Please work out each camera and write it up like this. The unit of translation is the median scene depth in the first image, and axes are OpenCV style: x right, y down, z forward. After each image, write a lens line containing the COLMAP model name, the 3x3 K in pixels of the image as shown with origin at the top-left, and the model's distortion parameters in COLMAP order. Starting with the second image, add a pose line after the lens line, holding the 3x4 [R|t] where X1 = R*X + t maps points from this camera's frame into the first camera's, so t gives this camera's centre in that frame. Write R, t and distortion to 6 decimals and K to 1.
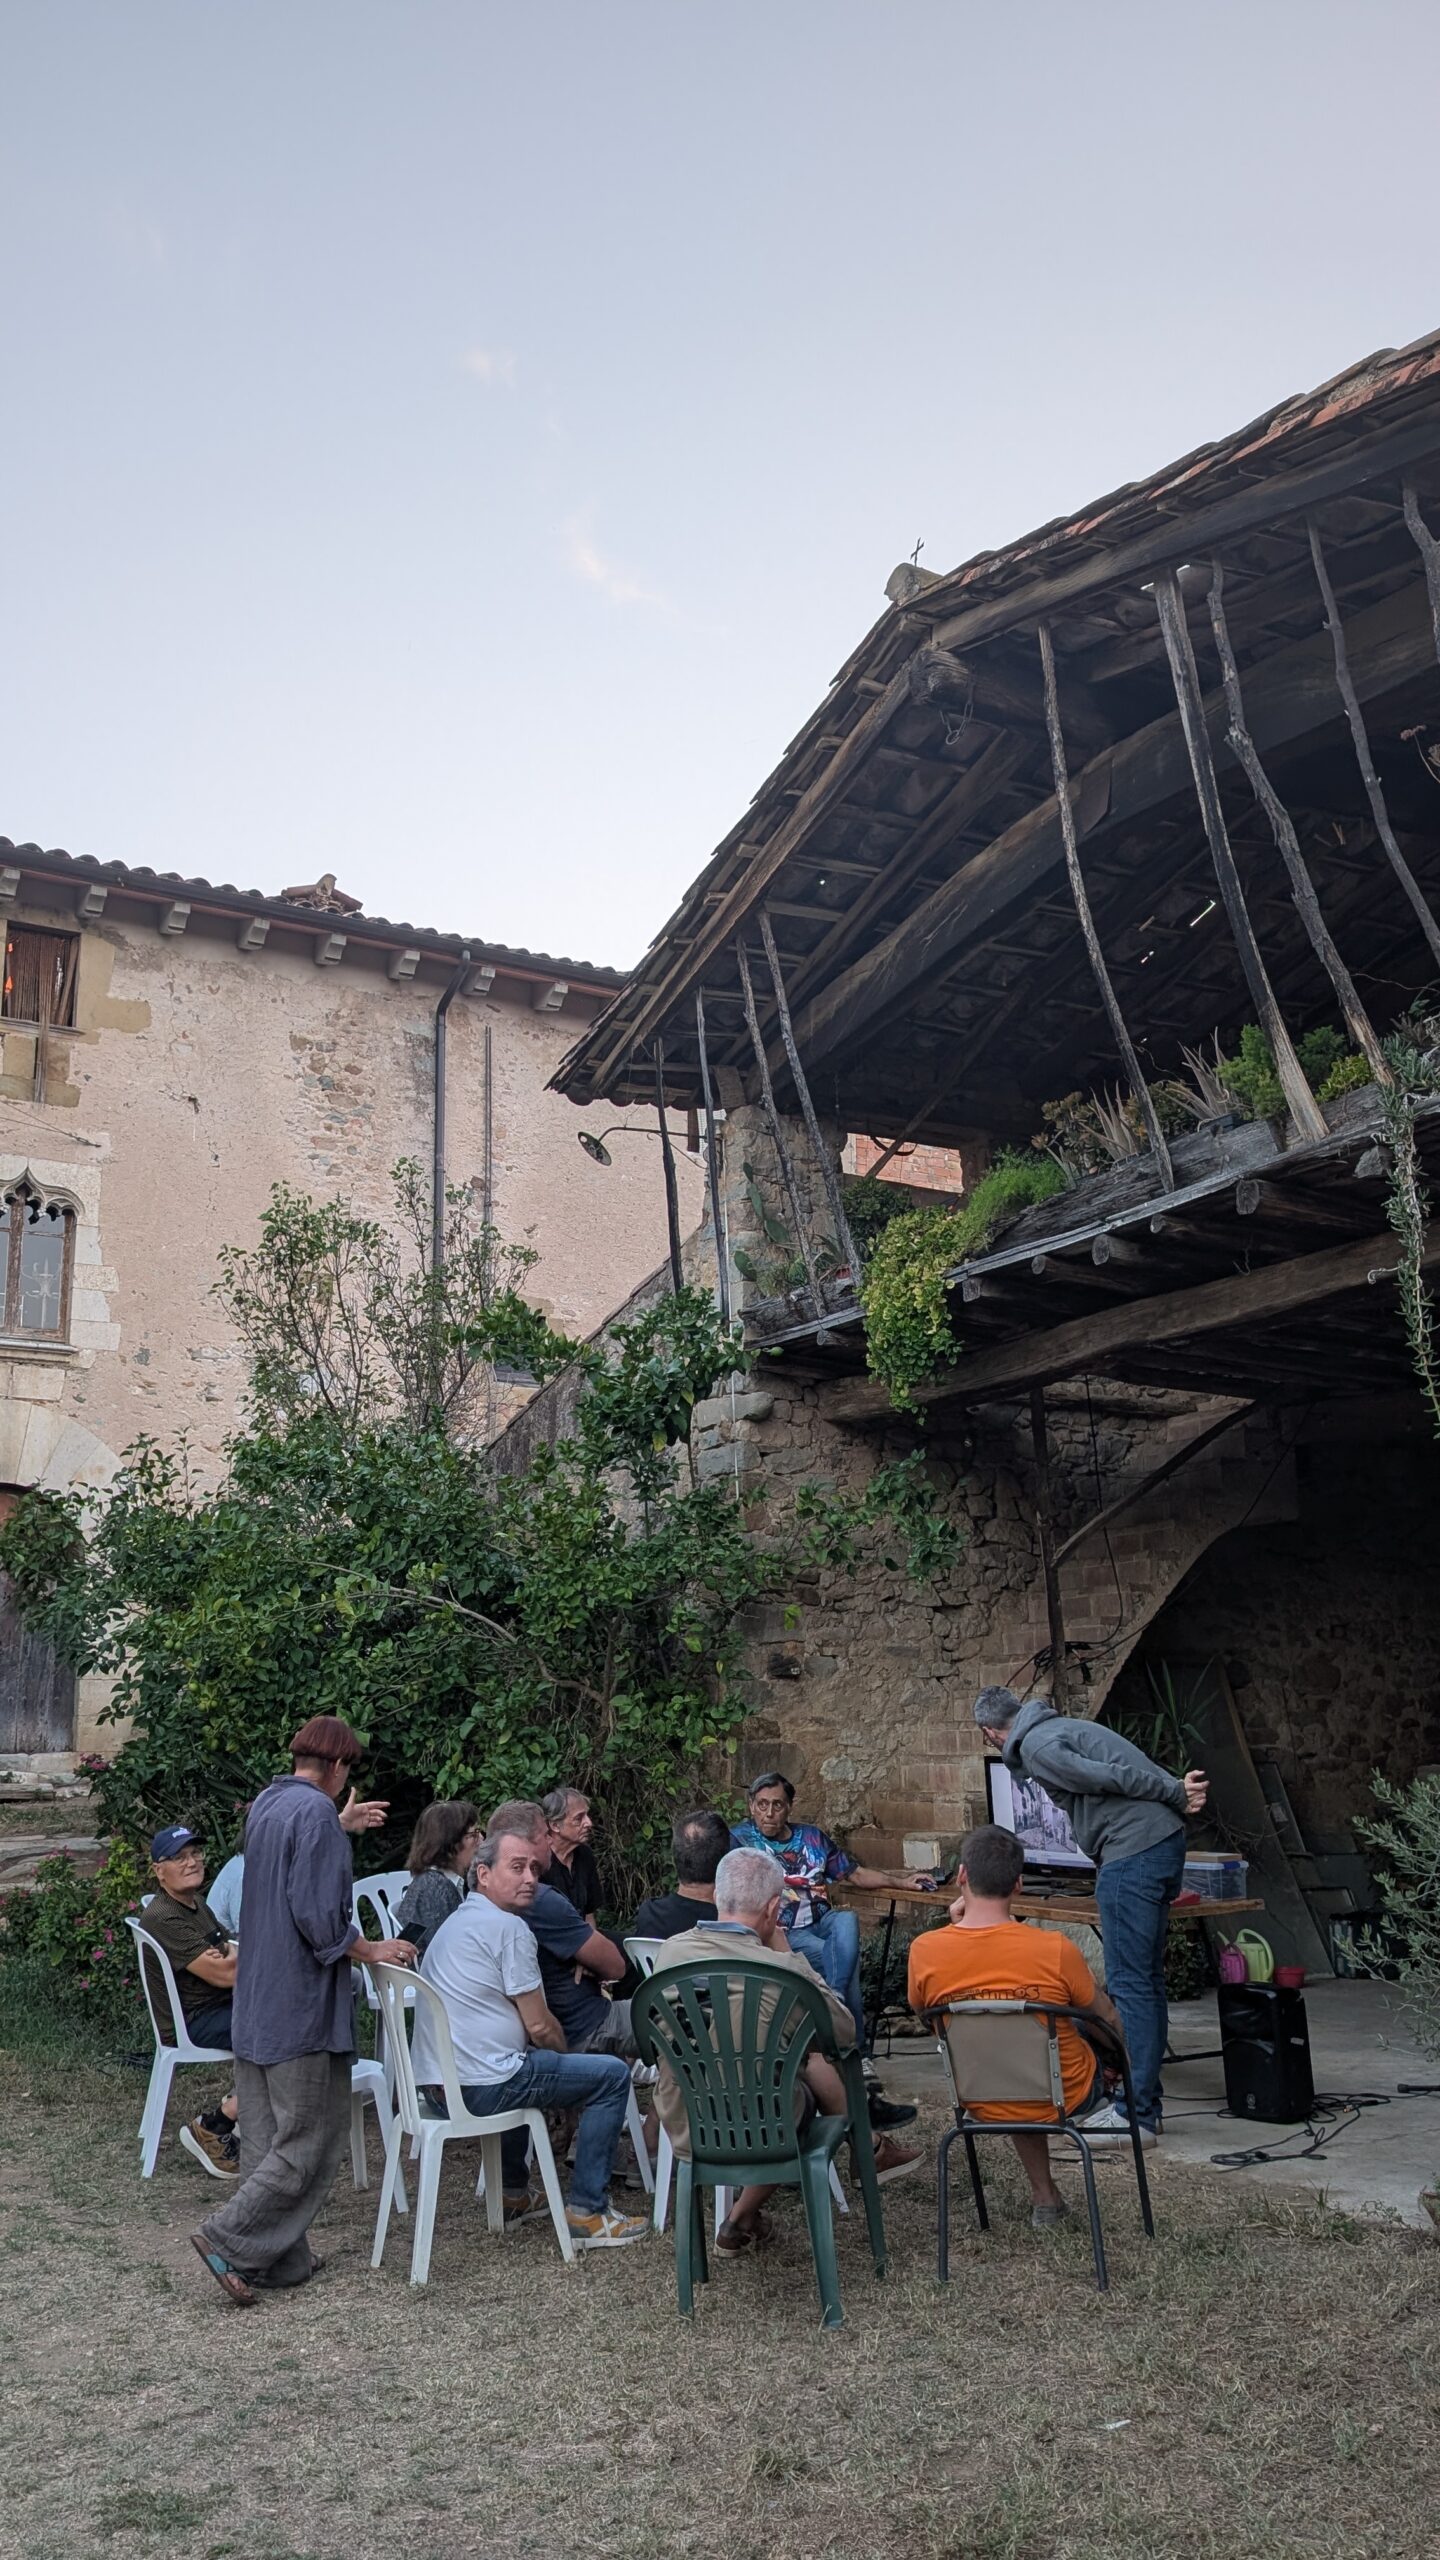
lens RADIAL K [[2094.3, 0, 690.9], [0, 2094.3, 1290.4], [0, 0, 1]] dist [0.080267, -0.035066]
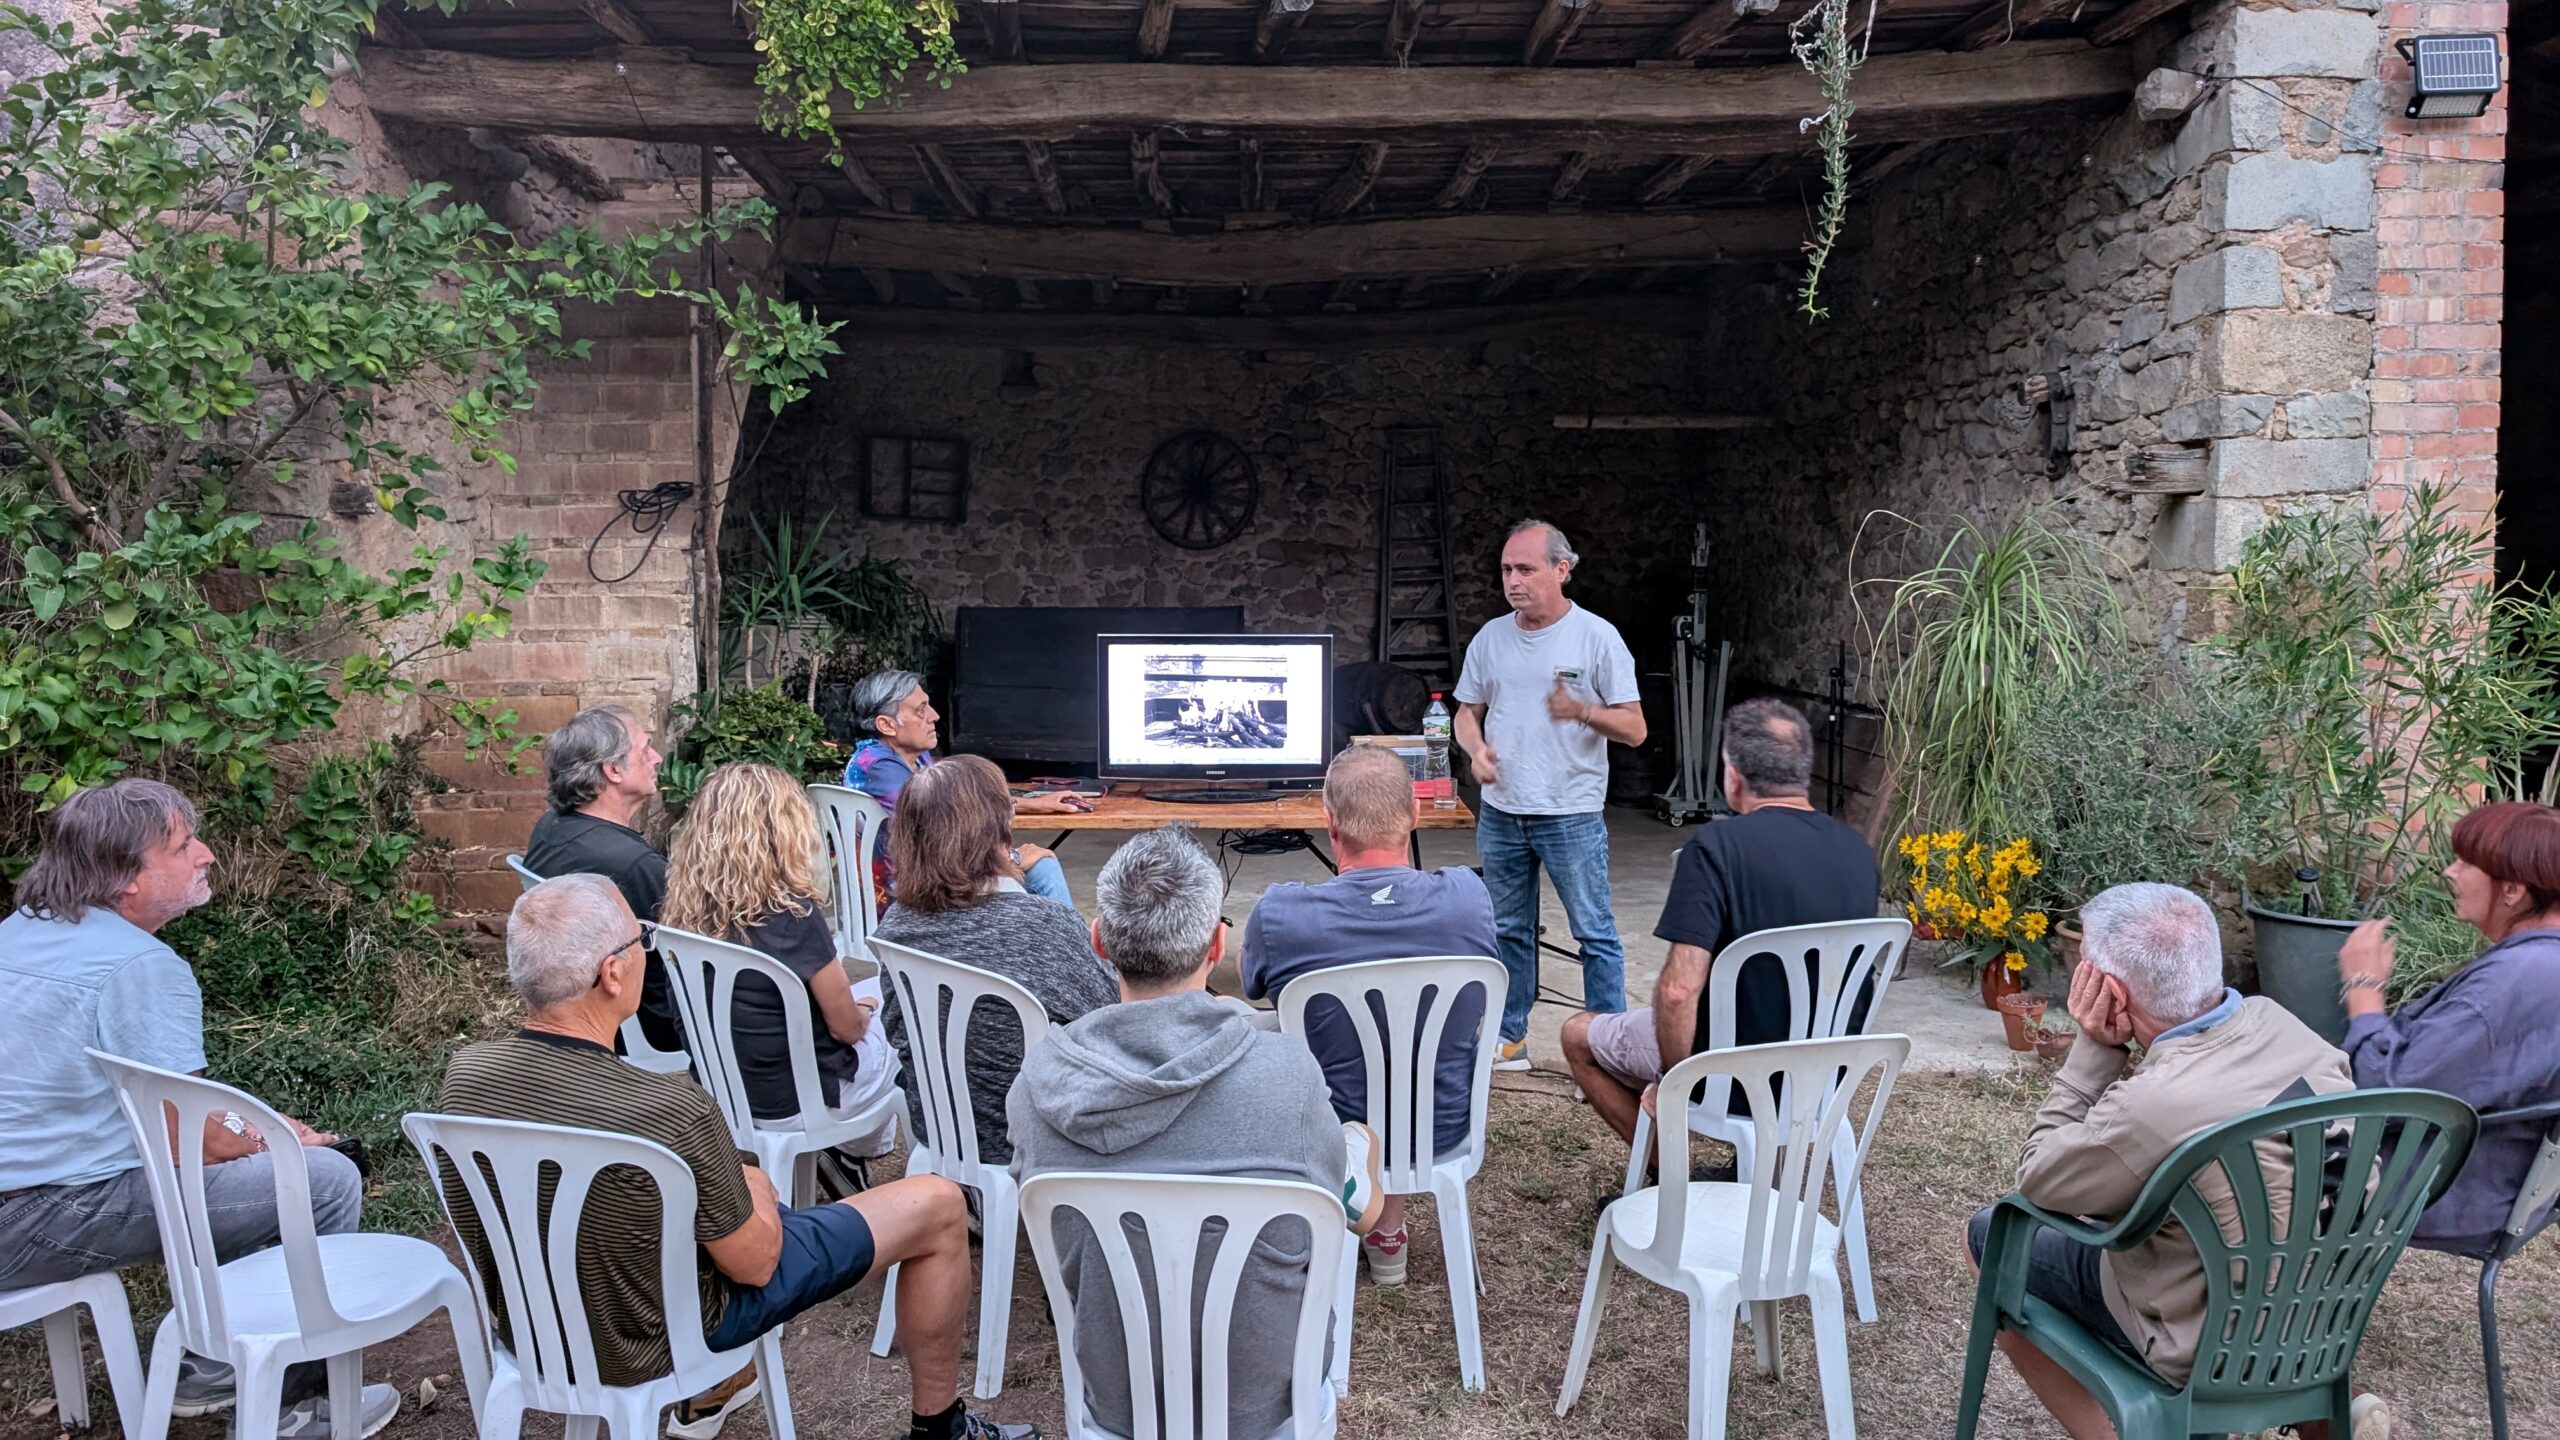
lens RADIAL K [[1868.5, 0, 1286.7], [0, 1868.5, 738.5], [0, 0, 1]] dist [0.028060, -0.029742]
pose [[0.436912, -0.070385, 0.896746, -0.343843], [-0.188751, 0.967564, 0.167907, 0.101752], [-0.879477, -0.242623, 0.409455, 0.509336]]
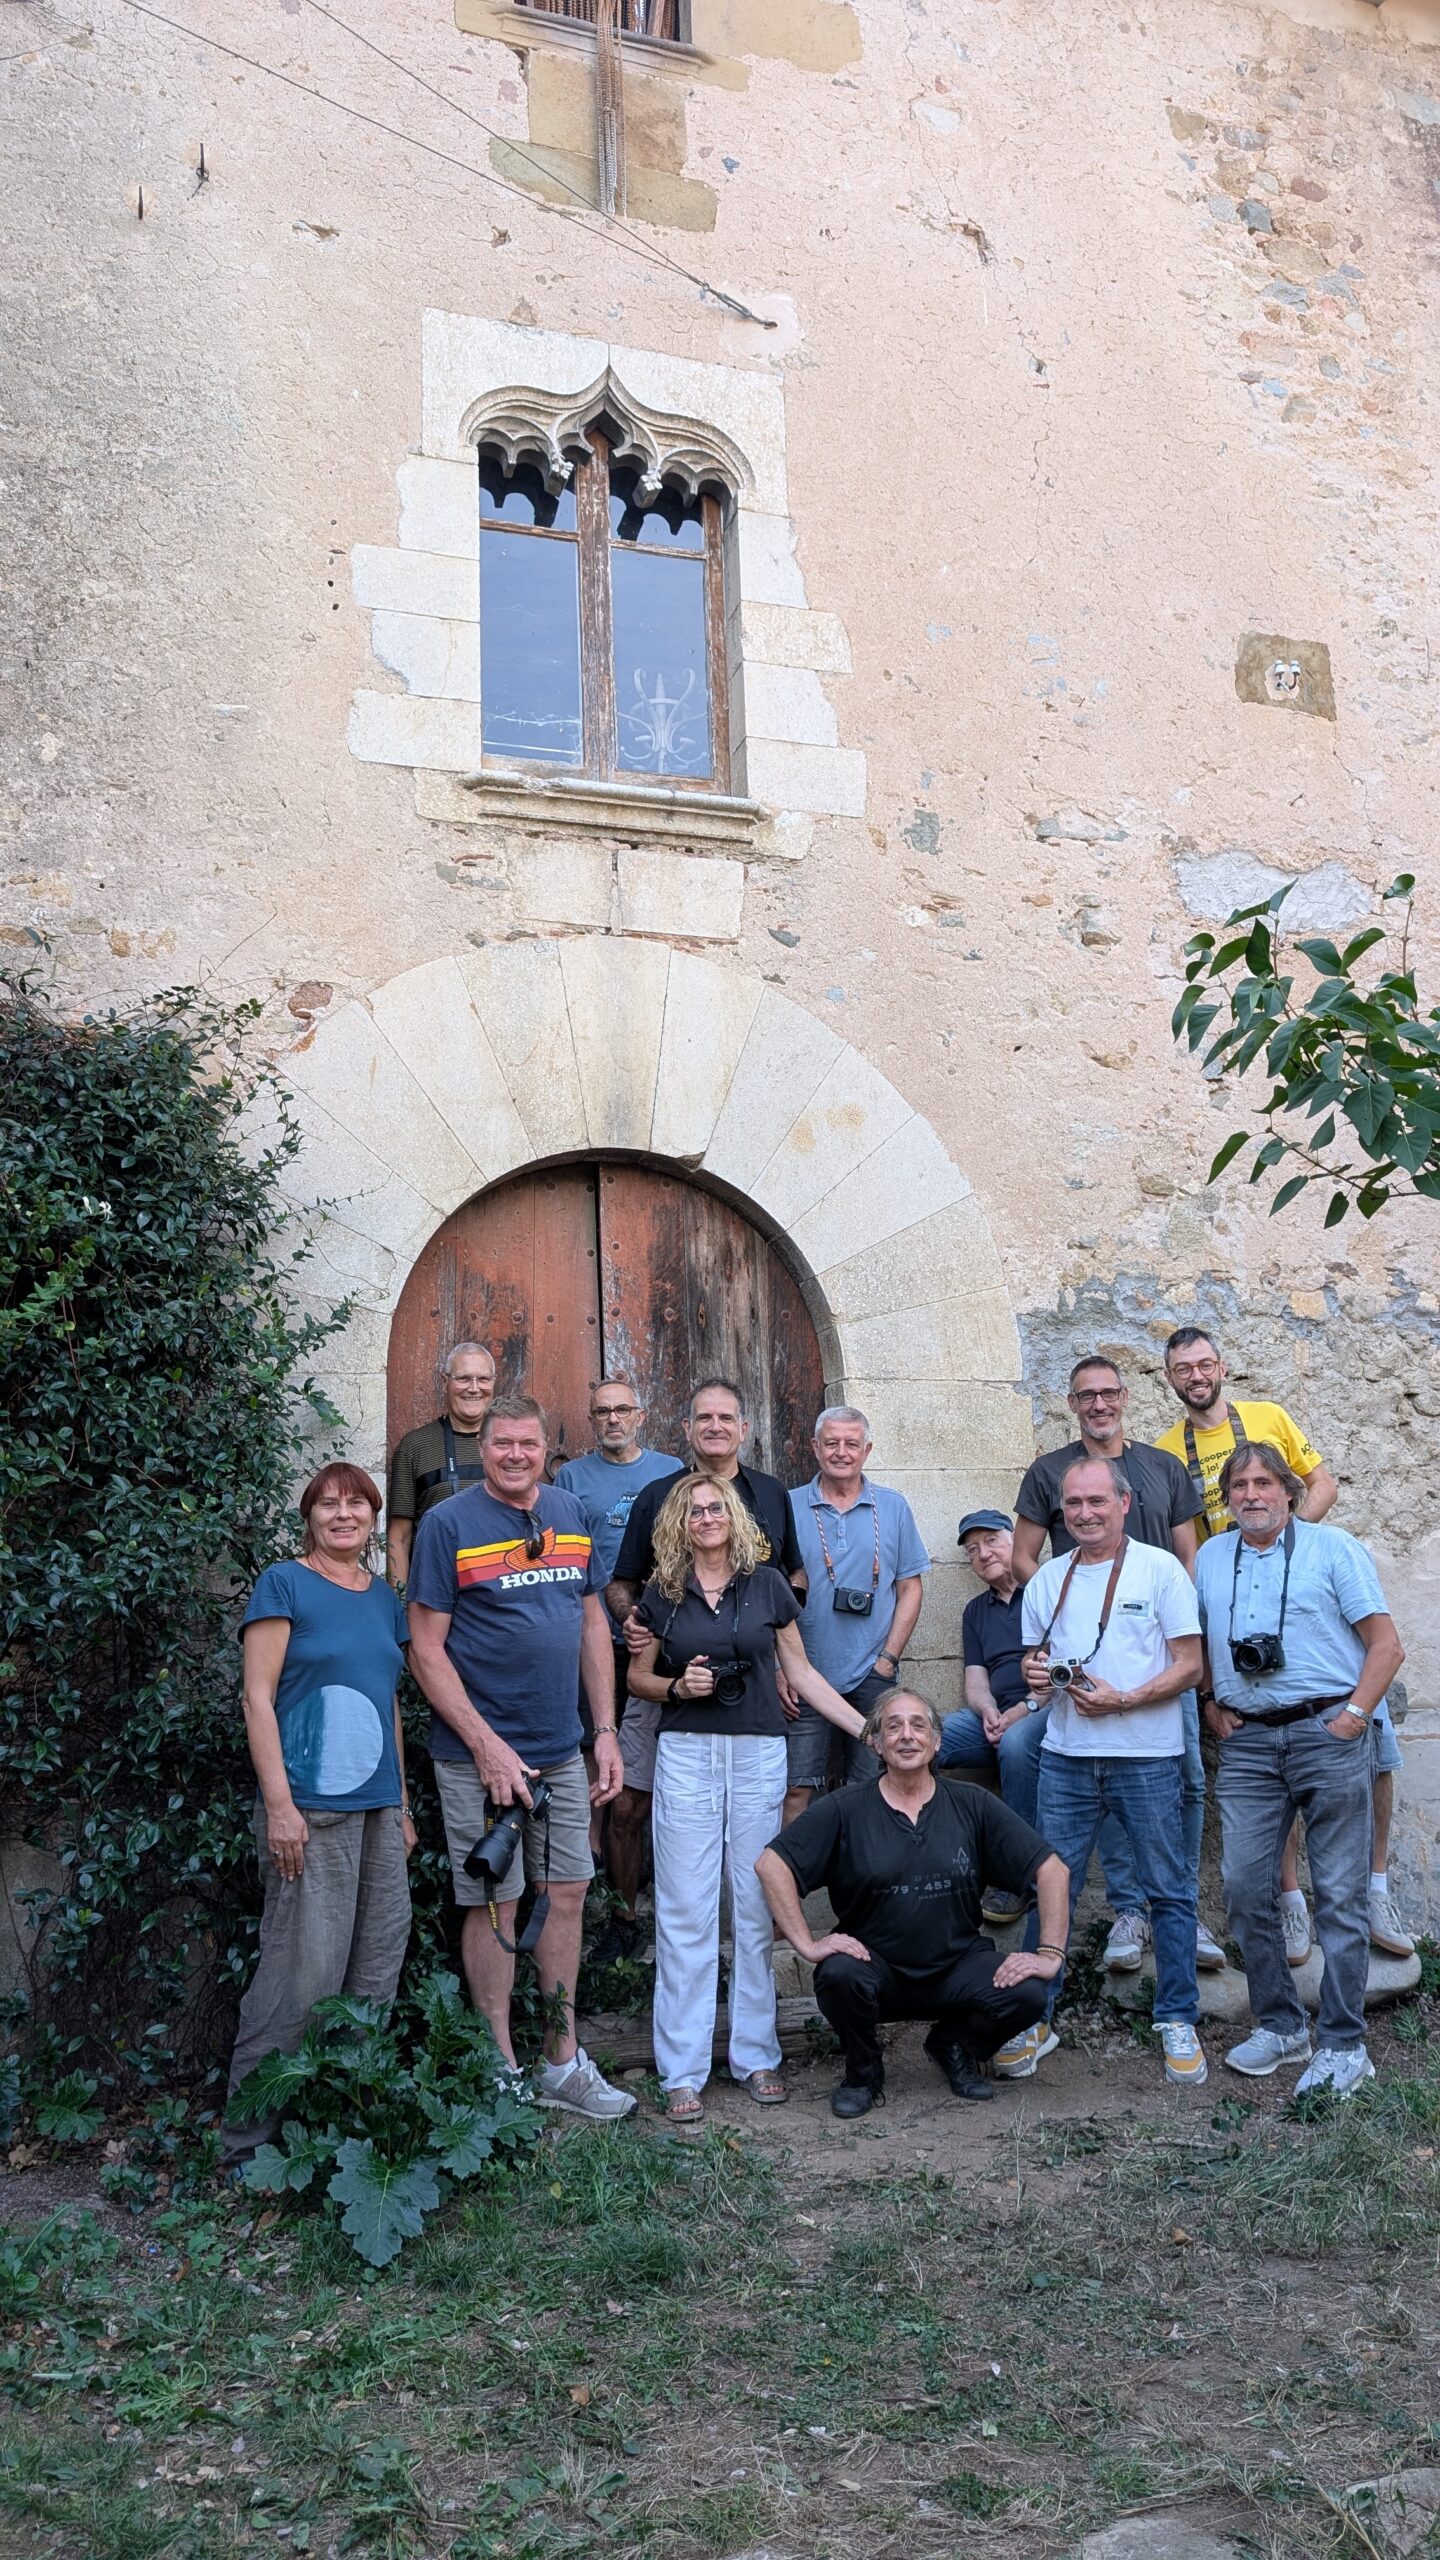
lens RADIAL K [[1868.5, 0, 711.8], [0, 1868.5, 1275.5], [0, 0, 1]] dist [0.028060, -0.029742]
pose [[0.973941, -0.067878, -0.216404, -0.401859], [0.074700, 0.996929, 0.023490, 0.179958], [0.214145, -0.039044, 0.976021, 1.138906]]
